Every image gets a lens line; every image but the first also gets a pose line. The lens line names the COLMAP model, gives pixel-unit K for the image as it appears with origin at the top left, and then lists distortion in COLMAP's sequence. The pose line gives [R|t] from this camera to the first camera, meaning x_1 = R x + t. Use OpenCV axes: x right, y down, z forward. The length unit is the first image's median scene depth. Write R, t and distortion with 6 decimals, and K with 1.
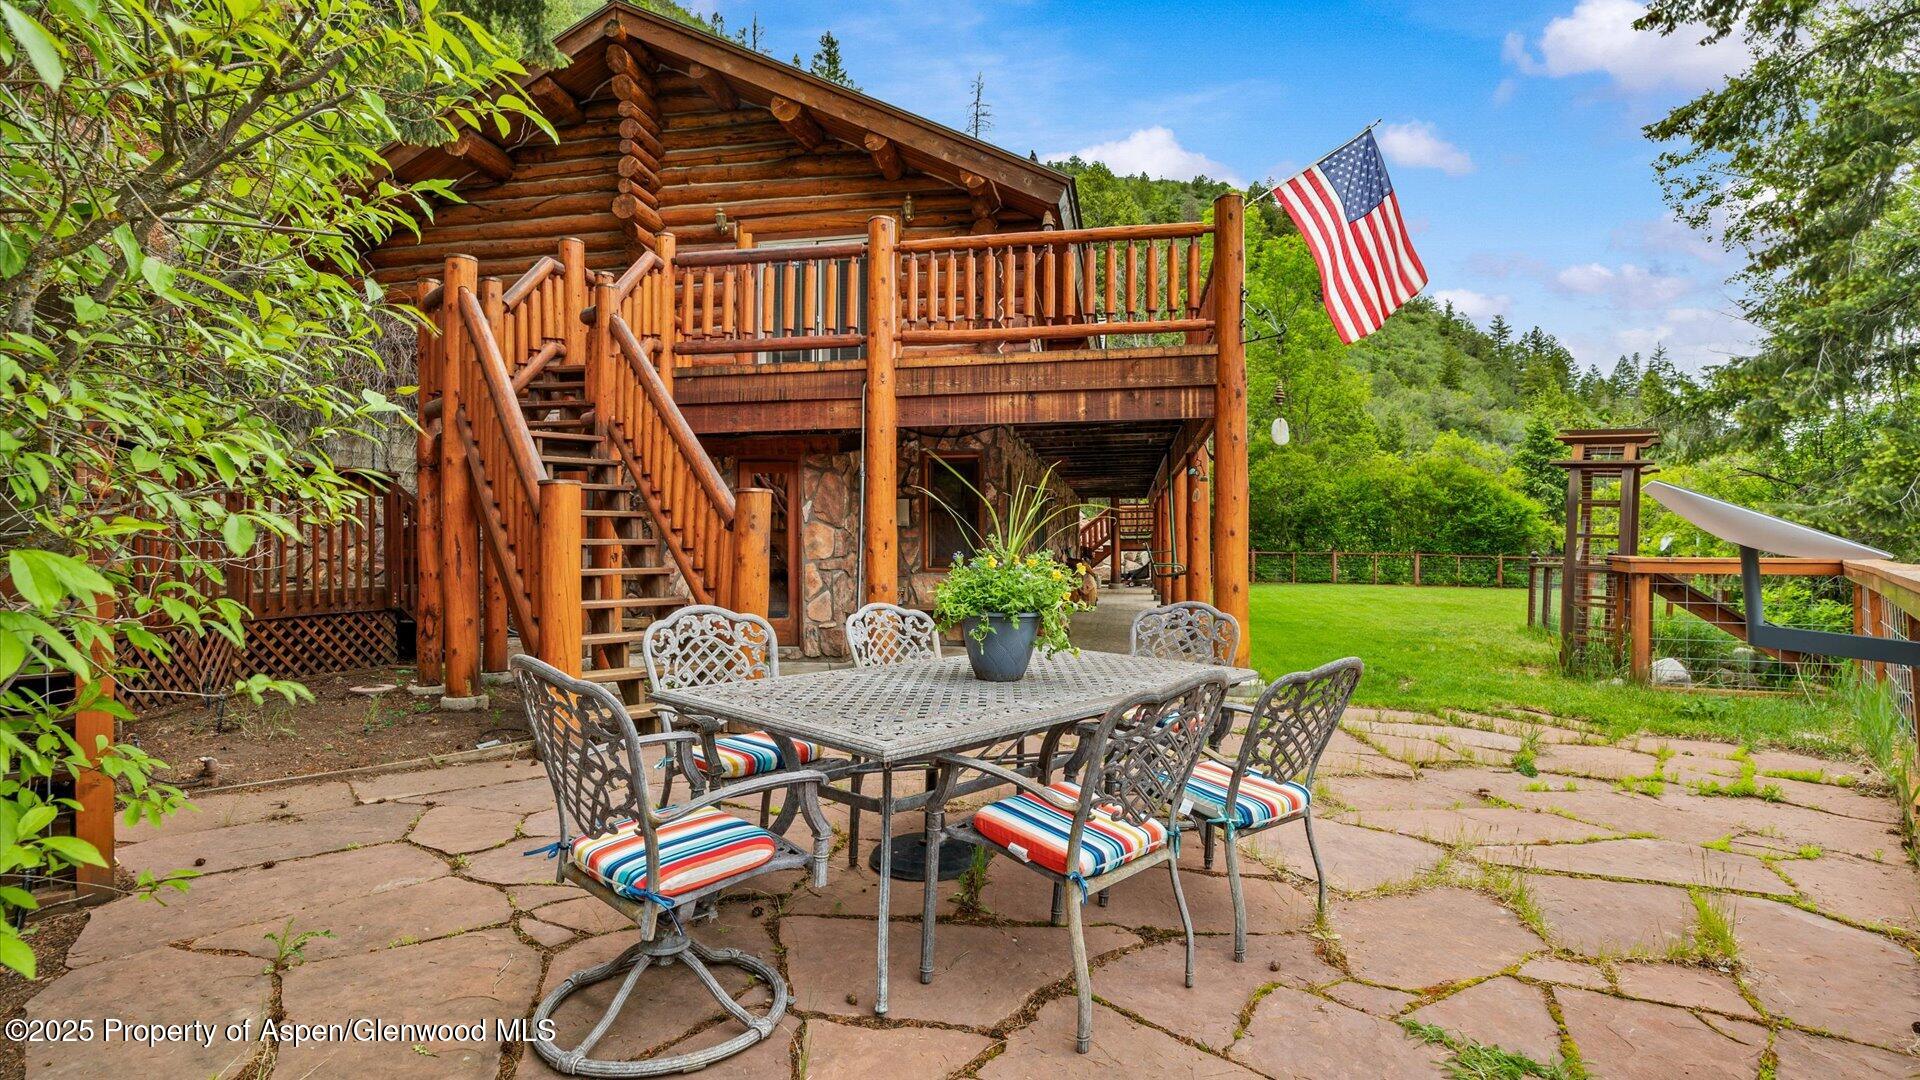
lens RADIAL K [[876.2, 0, 960.0], [0, 876.2, 540.0], [0, 0, 1]] dist [-0.013962, 0.000239]
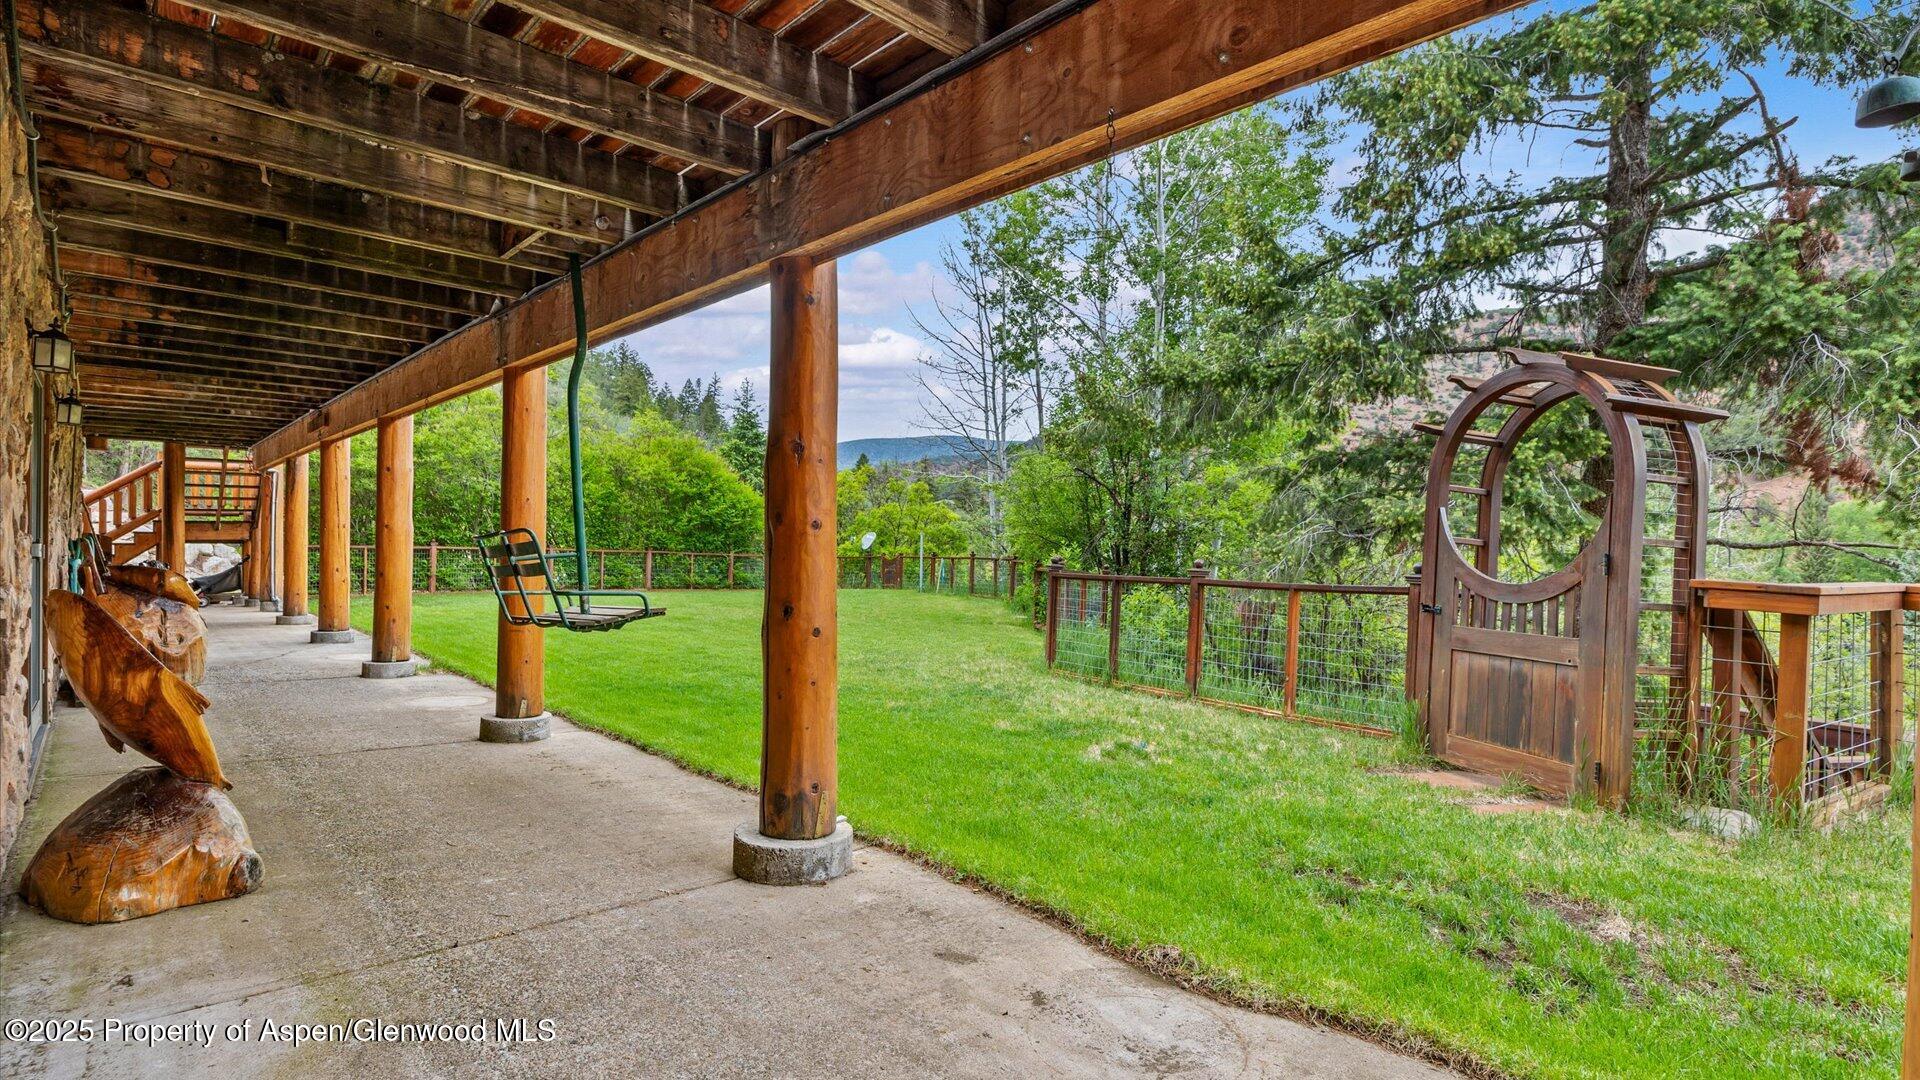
lens RADIAL K [[876.2, 0, 960.0], [0, 876.2, 540.0], [0, 0, 1]] dist [-0.013962, 0.000239]
pose [[0.571664, 0.014300, 0.820363, 0.017616], [-0.022920, 0.999736, -0.001456, 0.000175], [-0.820168, -0.017970, 0.571841, 0.294815]]
